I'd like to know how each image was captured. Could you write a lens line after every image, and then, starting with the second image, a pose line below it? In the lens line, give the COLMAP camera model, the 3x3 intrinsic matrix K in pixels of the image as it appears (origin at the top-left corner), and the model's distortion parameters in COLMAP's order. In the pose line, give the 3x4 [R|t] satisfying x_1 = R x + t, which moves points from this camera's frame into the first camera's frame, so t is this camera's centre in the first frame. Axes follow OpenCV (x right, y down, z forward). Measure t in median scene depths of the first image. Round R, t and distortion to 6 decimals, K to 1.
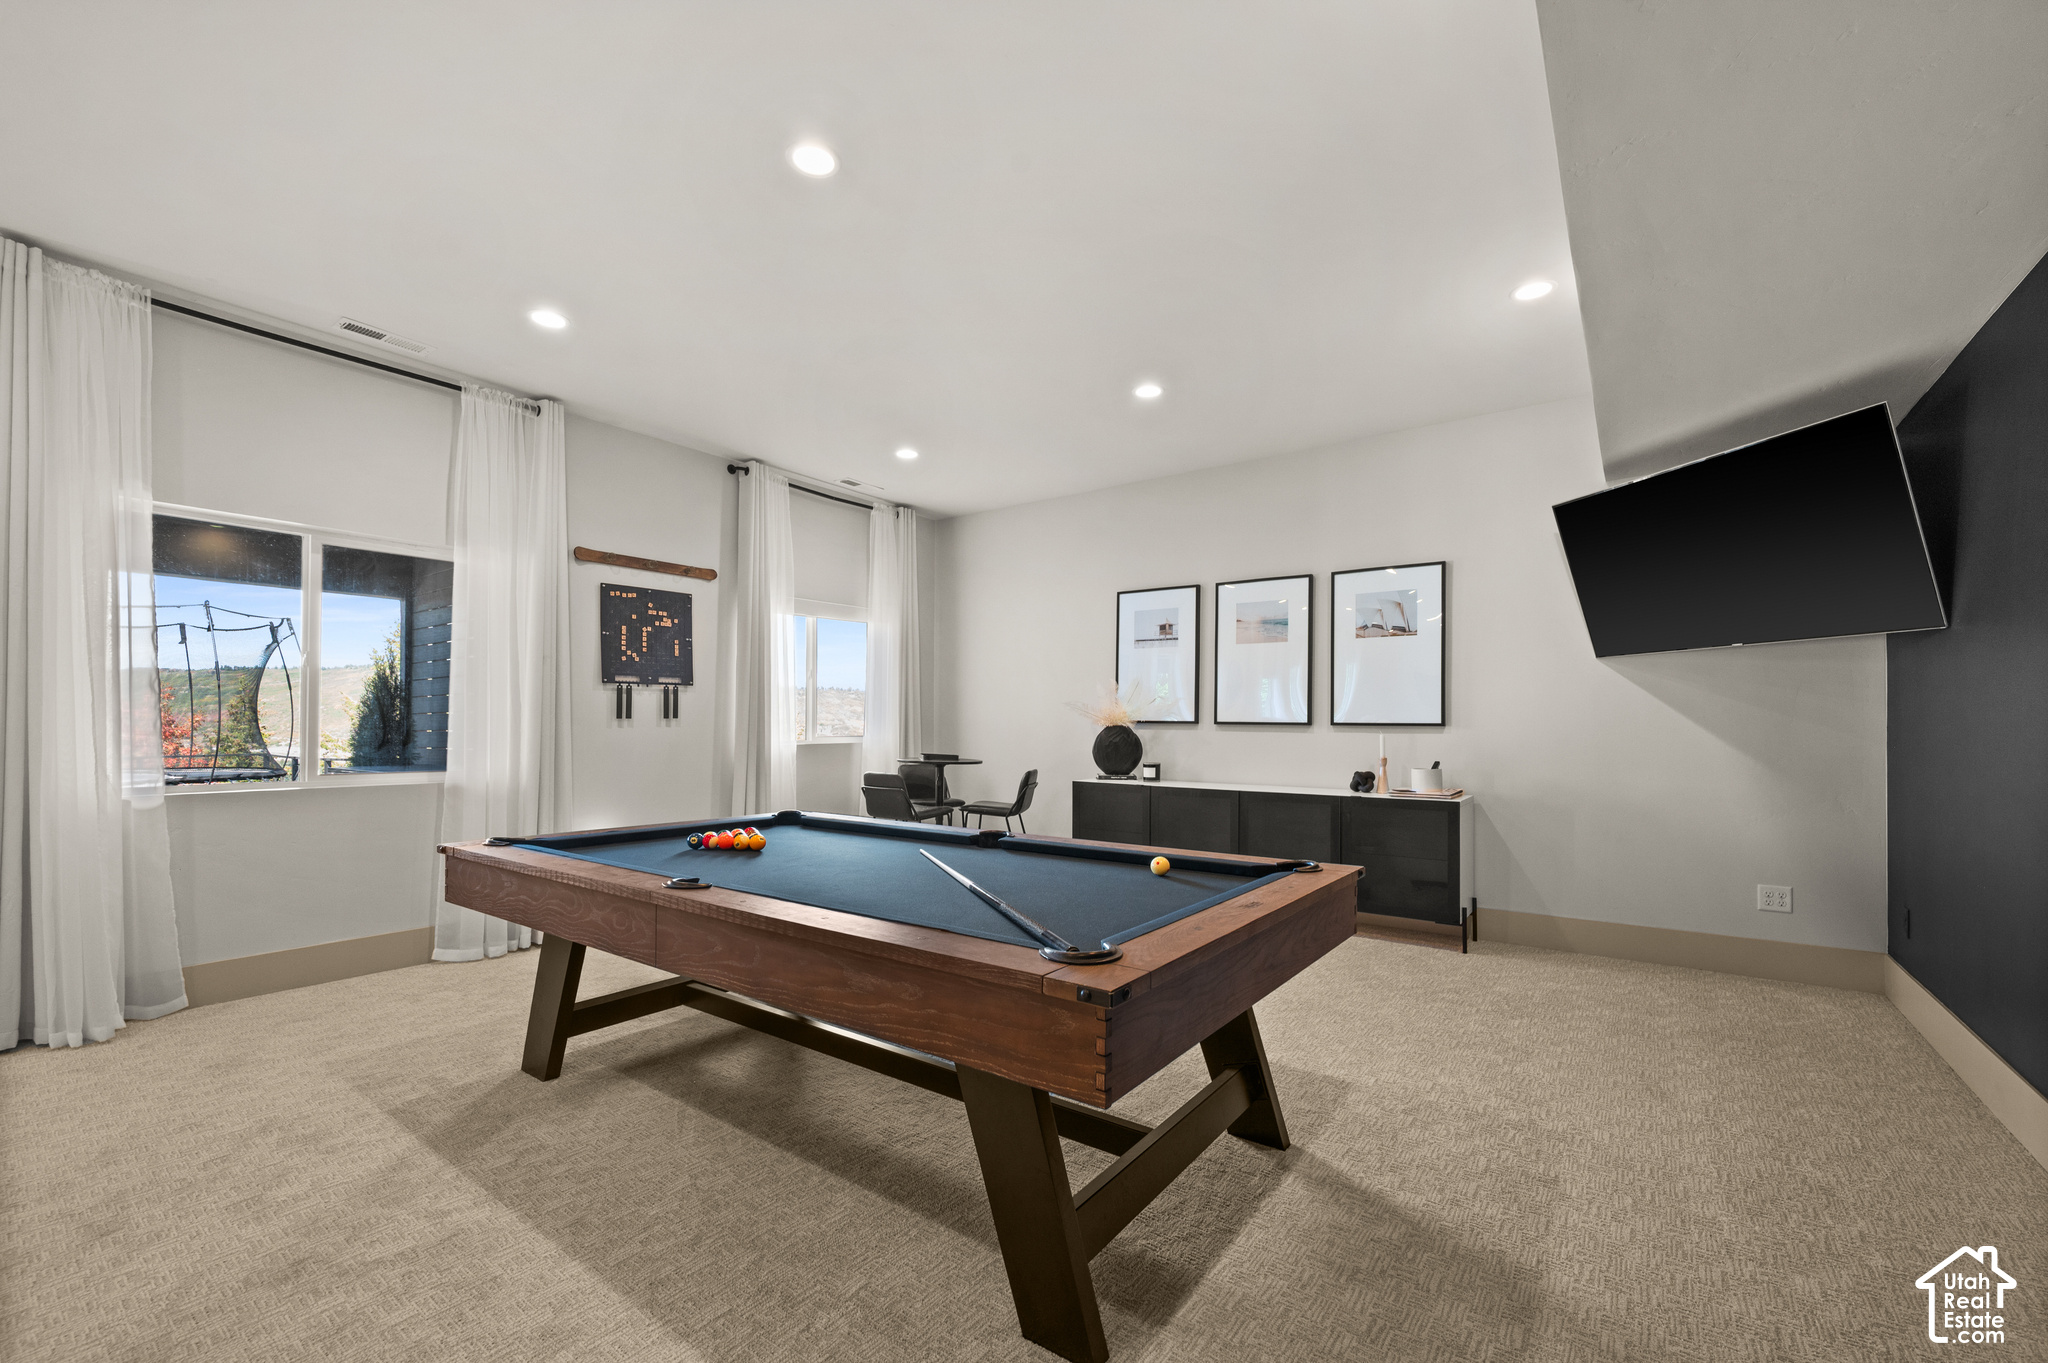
lens RADIAL K [[850.3, 0, 1022.4], [0, 850.3, 715.0], [0, 0, 1]] dist [0.000137, -0.000139]
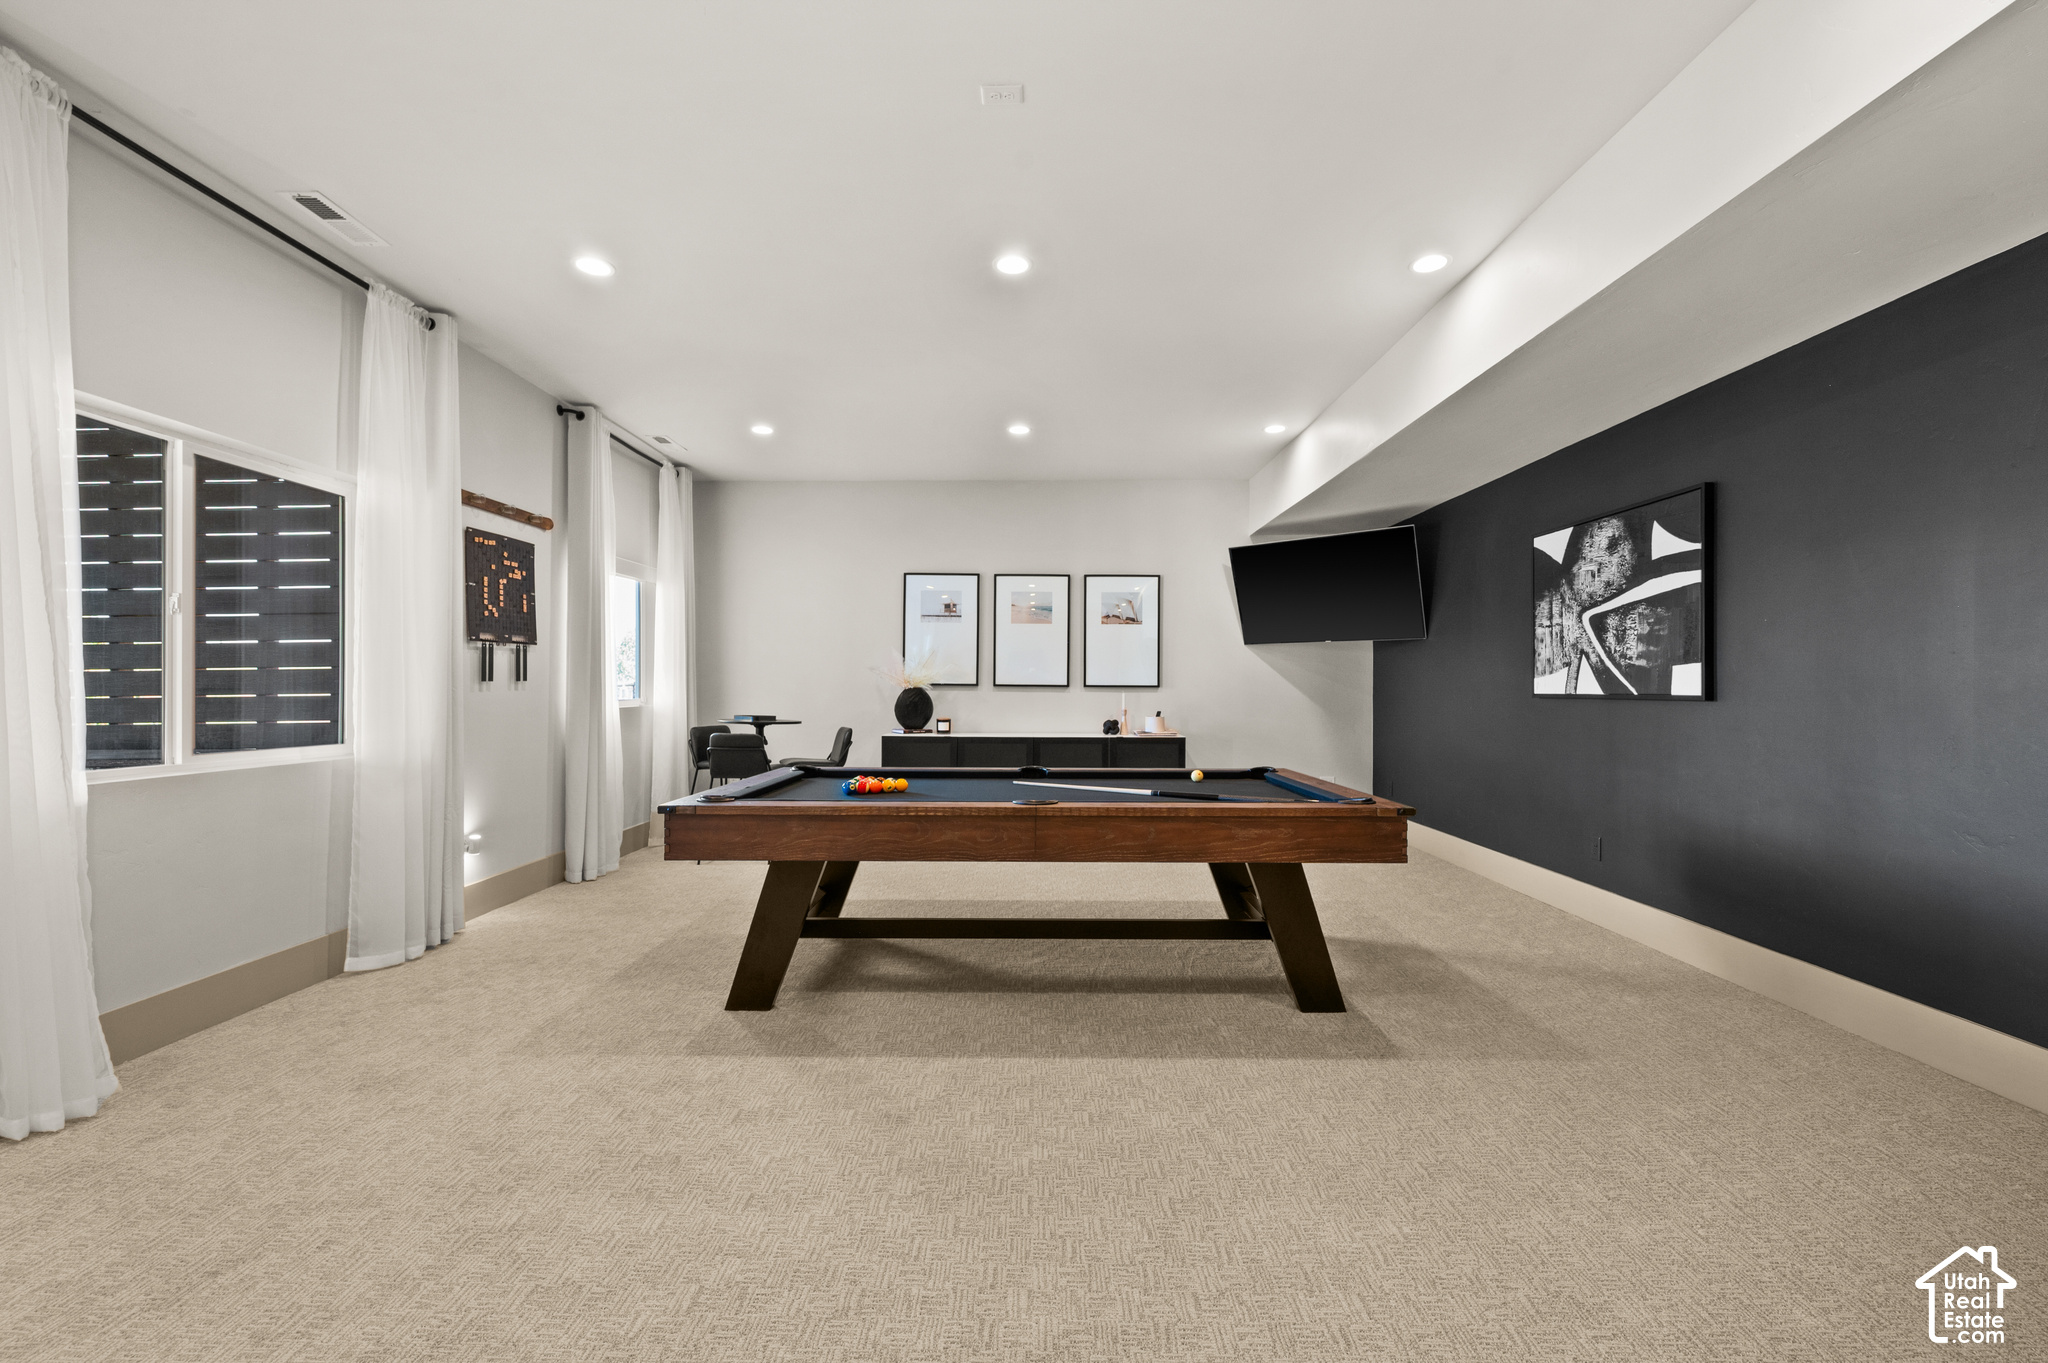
lens RADIAL K [[856.7, 0, 1024.0], [0, 856.7, 681.5], [0, 0, 1]] dist [-0.000081, 0.000341]
pose [[0.806548, 0.001403, 0.591167, -0.541233], [-0.005497, 0.999972, 0.005126, -0.003182], [-0.591143, -0.007384, 0.806533, -0.053451]]
